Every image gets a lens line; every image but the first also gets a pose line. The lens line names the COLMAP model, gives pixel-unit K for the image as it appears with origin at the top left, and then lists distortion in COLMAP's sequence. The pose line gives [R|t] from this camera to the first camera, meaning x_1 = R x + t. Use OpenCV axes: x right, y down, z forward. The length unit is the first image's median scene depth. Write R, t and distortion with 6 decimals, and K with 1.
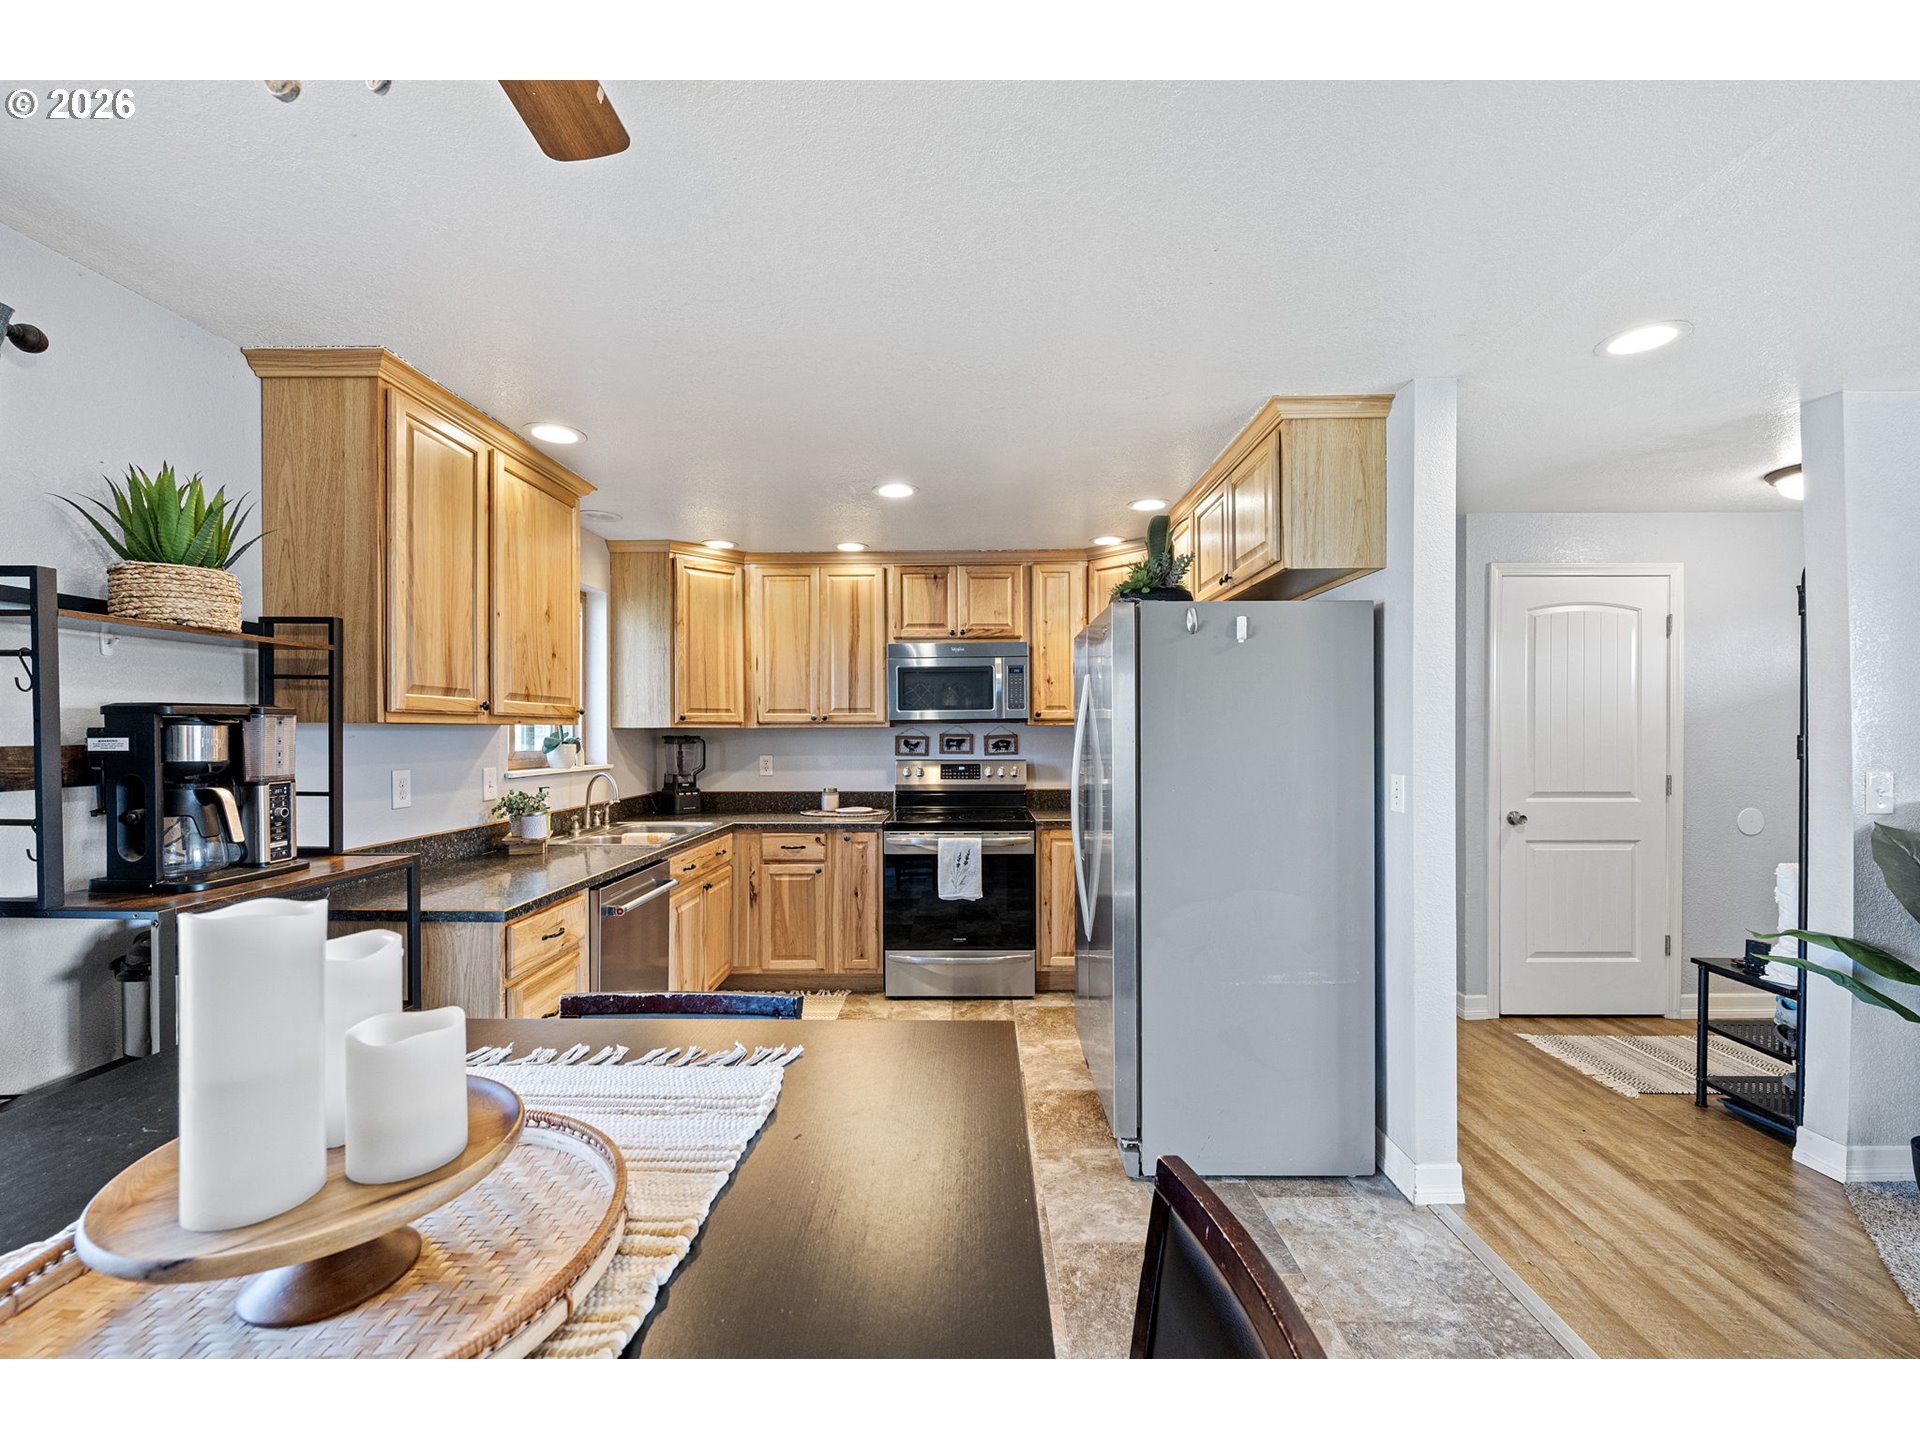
lens RADIAL K [[875.8, 0, 965.9], [0, 875.8, 736.6], [0, 0, 1]] dist [0.000651, -0.000012]
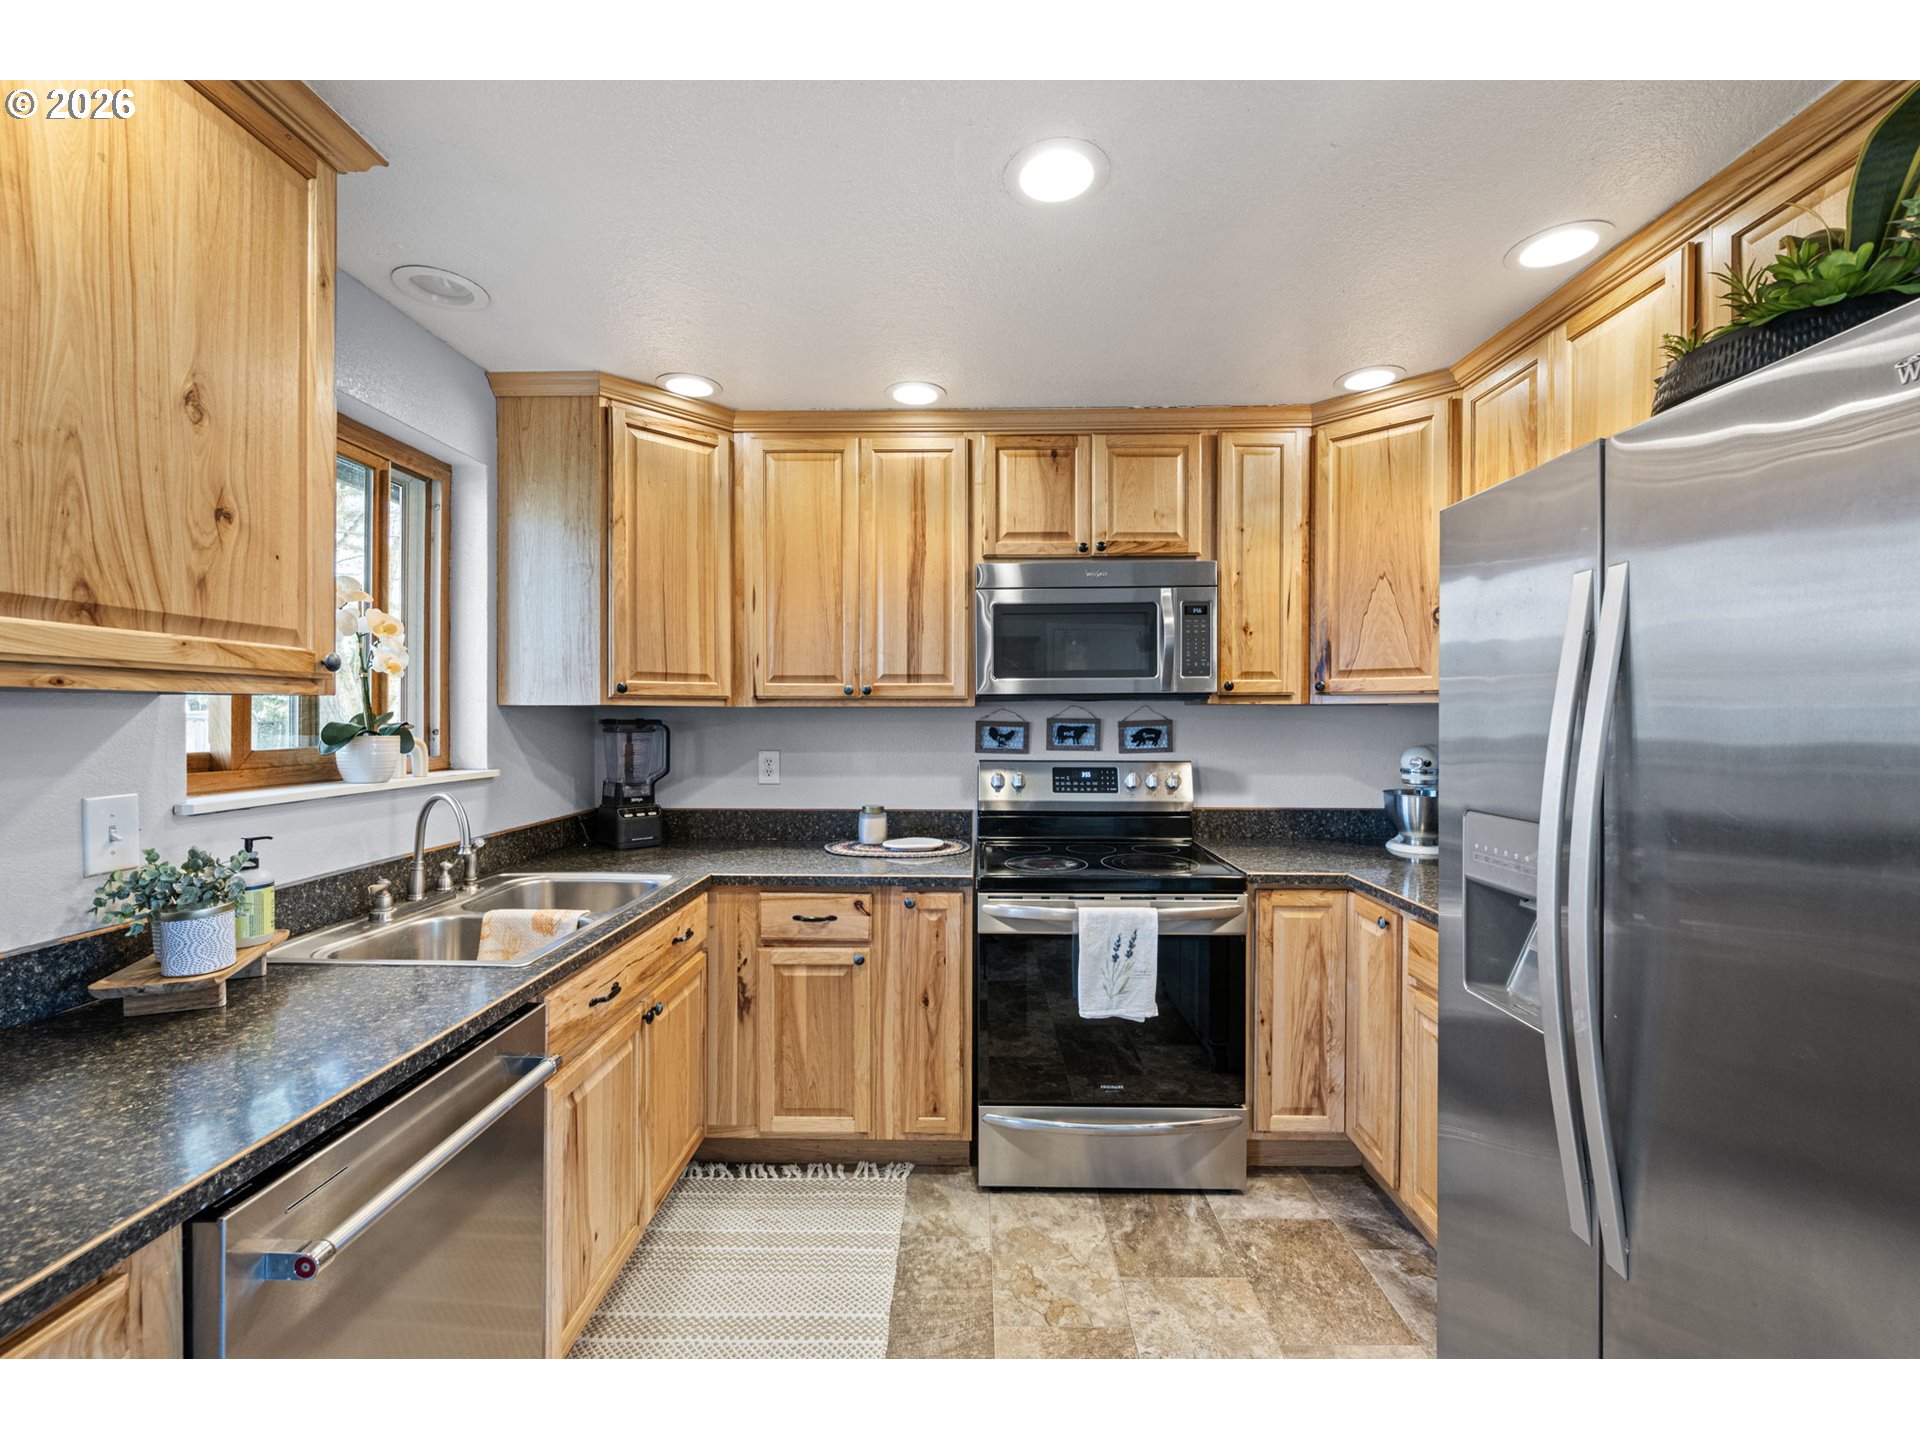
lens RADIAL K [[876.4, 0, 960.0], [0, 876.4, 720.0], [0, 0, 1]] dist [-0.001346, -0.000140]
pose [[0.999890, 0.004860, -0.014040, -0.091469], [-0.004852, 0.999988, 0.000588, -0.001997], [0.014043, -0.000520, 0.999901, 0.414855]]
